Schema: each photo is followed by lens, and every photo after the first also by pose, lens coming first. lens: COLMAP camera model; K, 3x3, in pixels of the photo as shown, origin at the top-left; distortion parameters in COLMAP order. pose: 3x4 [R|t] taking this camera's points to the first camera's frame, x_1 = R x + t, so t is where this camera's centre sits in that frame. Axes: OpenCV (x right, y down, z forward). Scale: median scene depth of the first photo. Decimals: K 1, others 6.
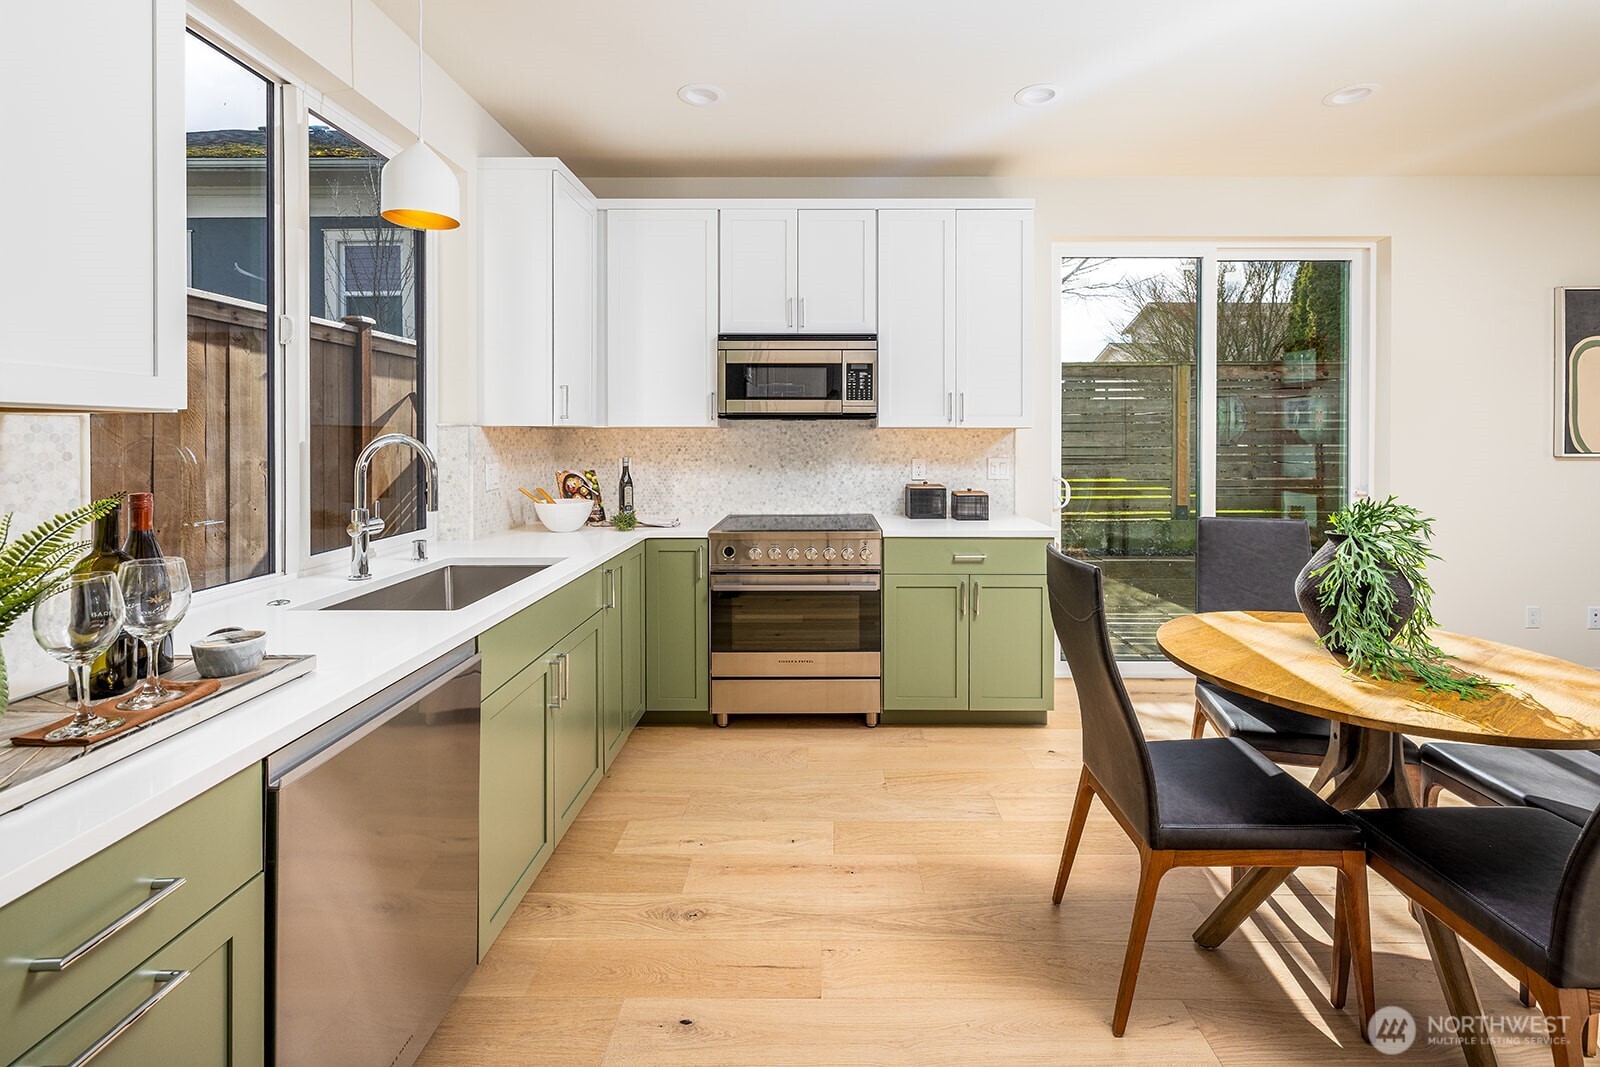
lens RADIAL K [[702.4, 0, 817.6], [0, 702.4, 437.3], [0, 0, 1]] dist [0.001780, -0.000544]
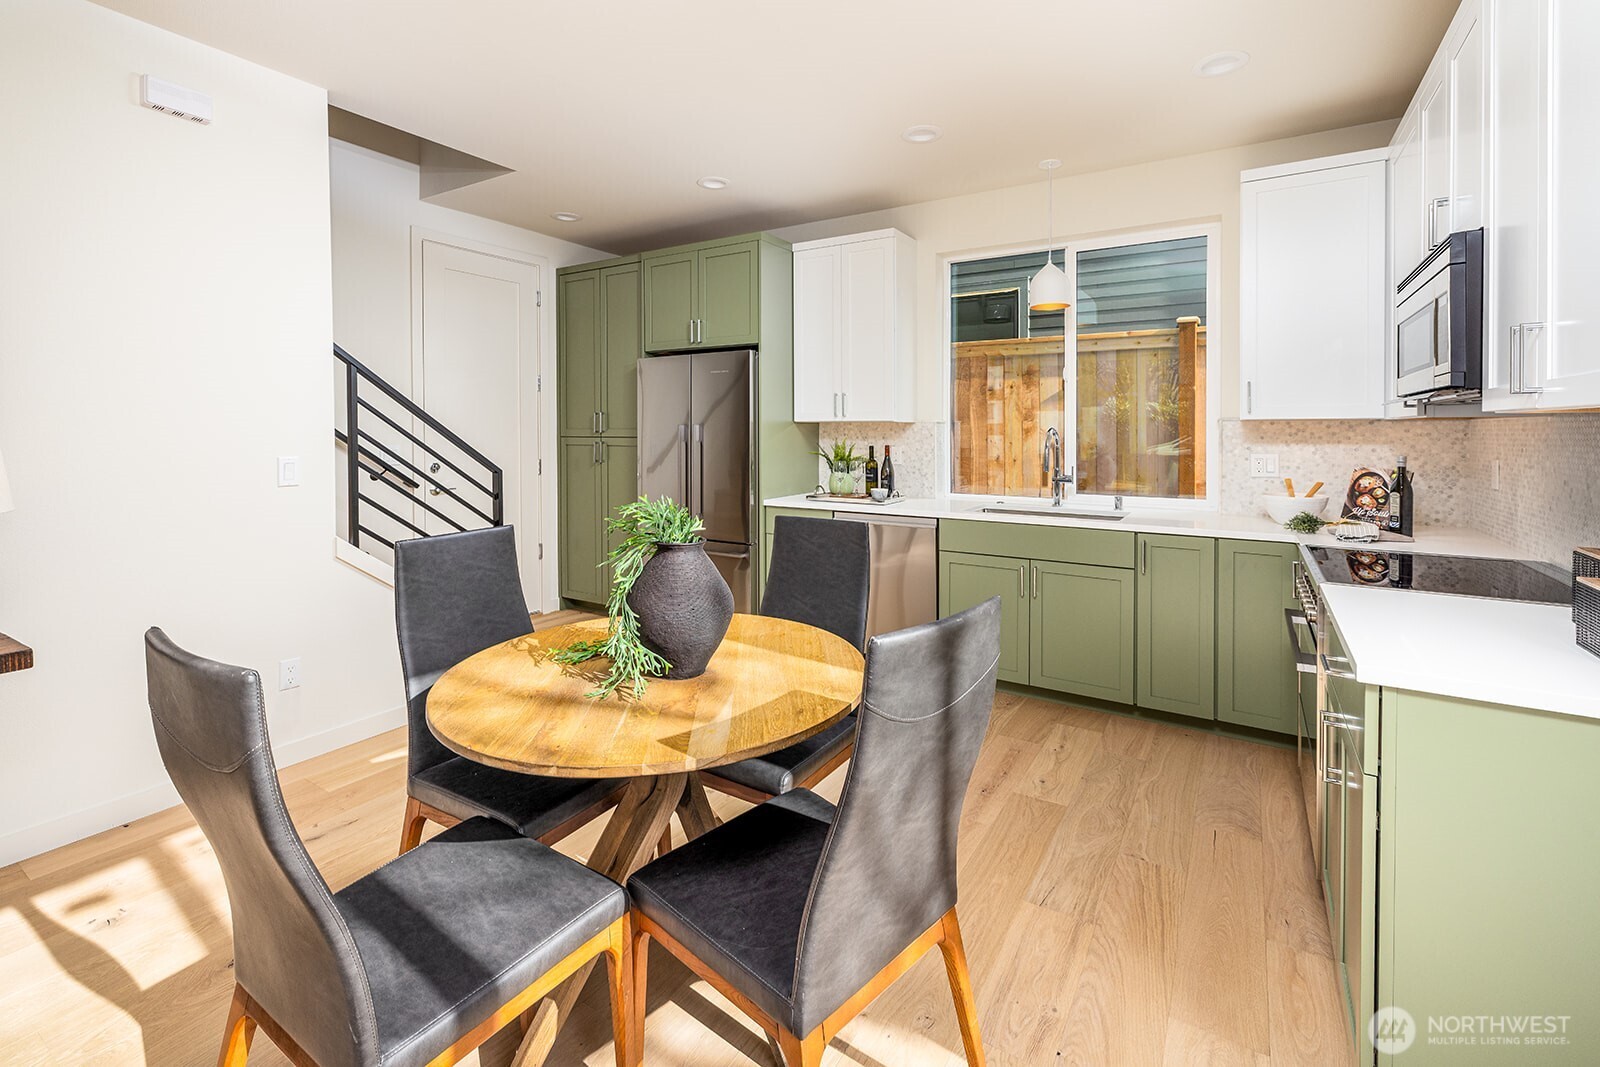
lens RADIAL K [[702.4, 0, 809.5], [0, 702.4, 428.2], [0, 0, 1]] dist [0.001780, -0.000544]
pose [[-0.517900, -0.000033, -0.855441, 0.816807], [-0.001324, 0.999999, 0.000763, -0.002574], [0.855440, 0.001528, -0.517900, 0.904003]]
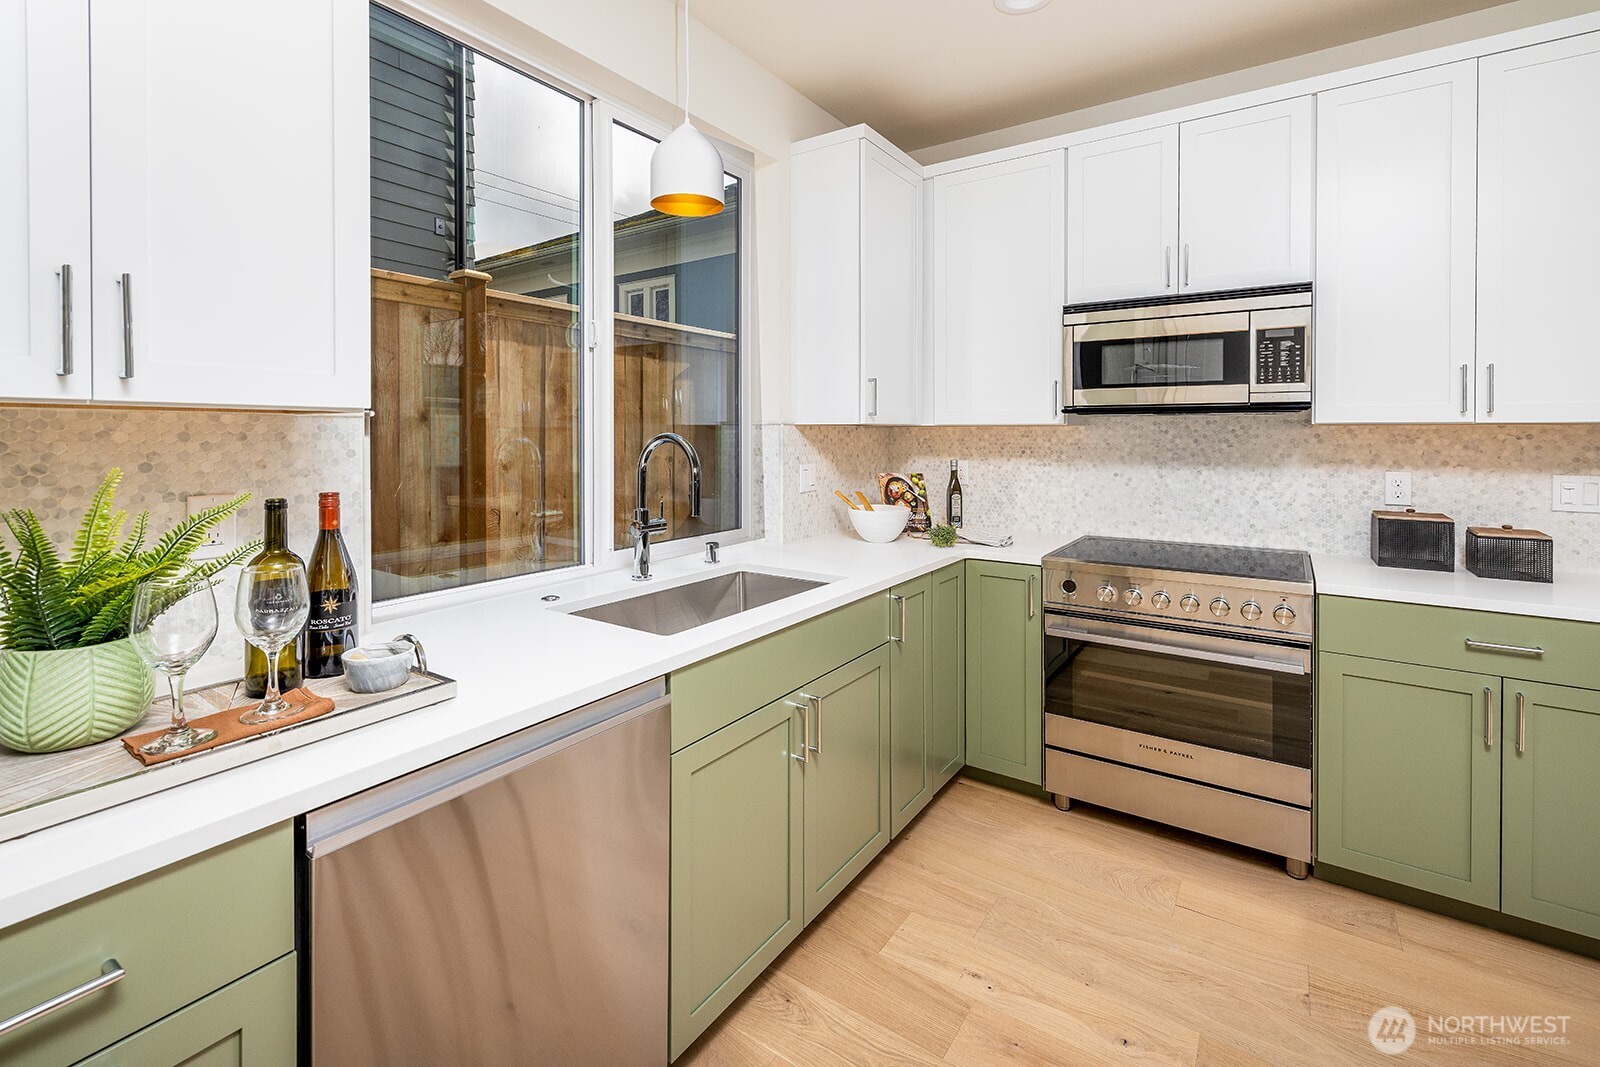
lens RADIAL K [[702.4, 0, 806.9], [0, 702.4, 436.5], [0, 0, 1]] dist [0.001780, -0.000544]
pose [[0.832268, 0.004688, -0.554354, 0.058354], [-0.004127, 0.999989, 0.002261, -0.001600], [0.554359, 0.000406, 0.832278, 0.196309]]
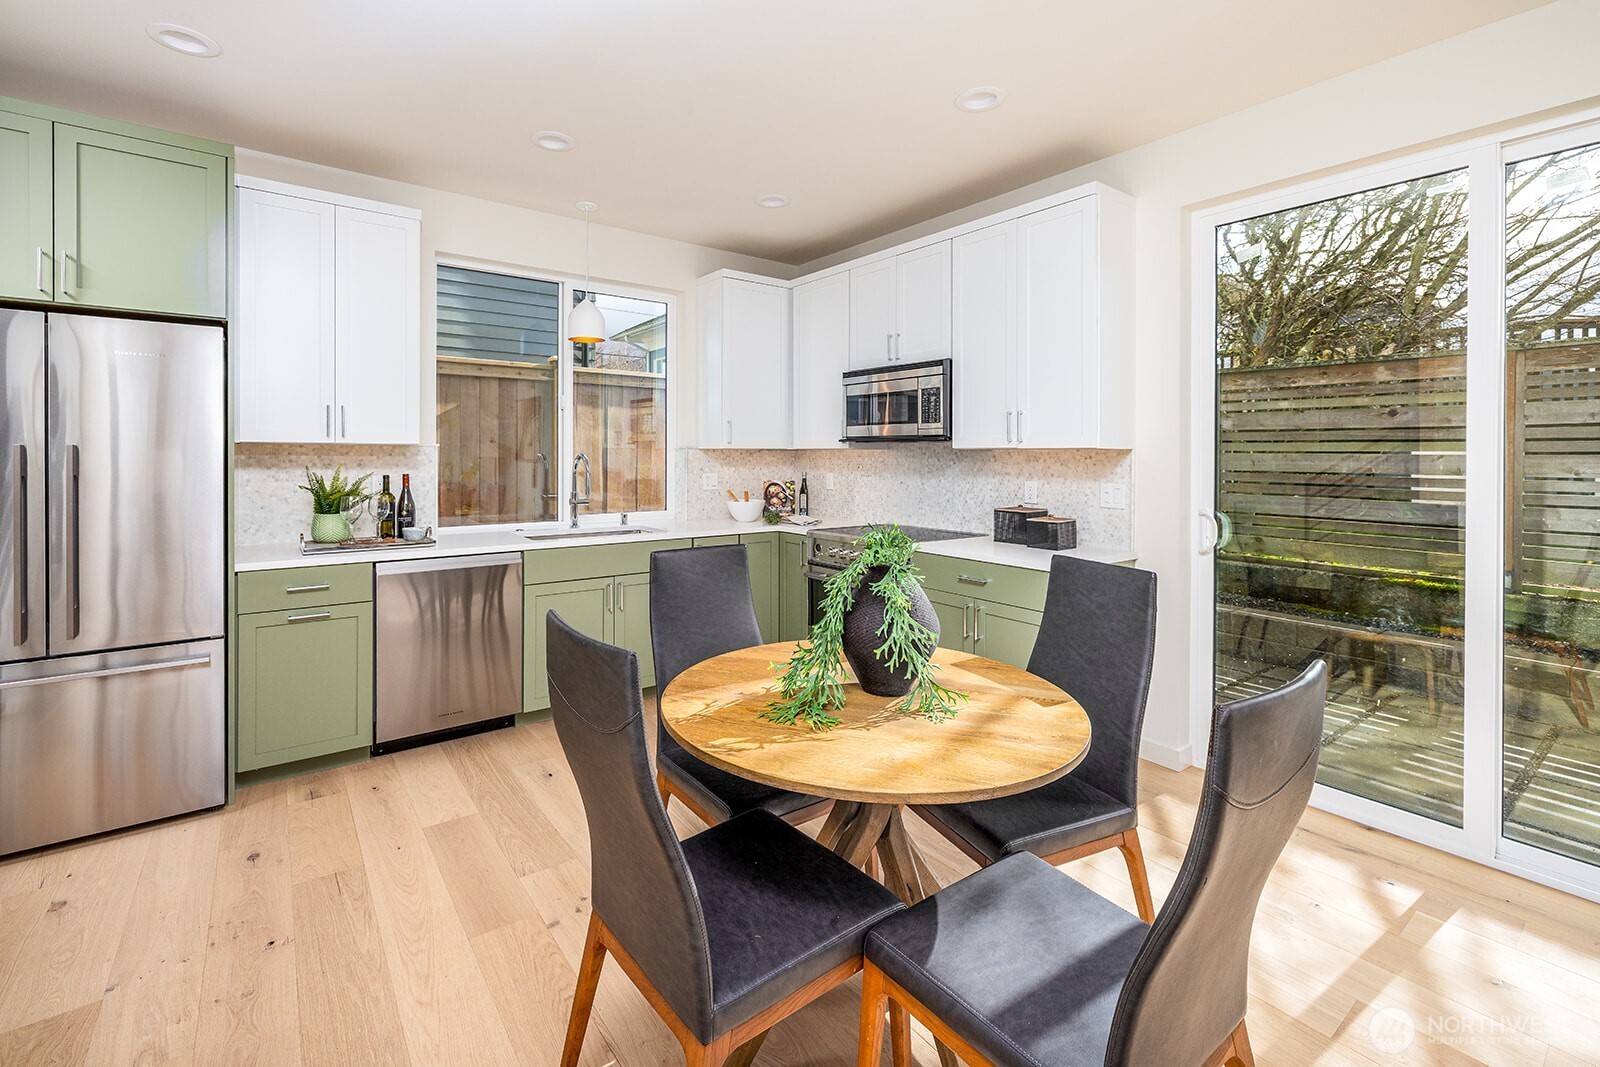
lens RADIAL K [[702.4, 0, 769.6], [0, 702.4, 448.3], [0, 0, 1]] dist [0.001780, -0.000544]
pose [[0.593834, -0.003206, -0.804582, 0.805176], [-0.007453, 0.999927, -0.009485, -0.002681], [0.804553, 0.011629, 0.593766, 0.178345]]
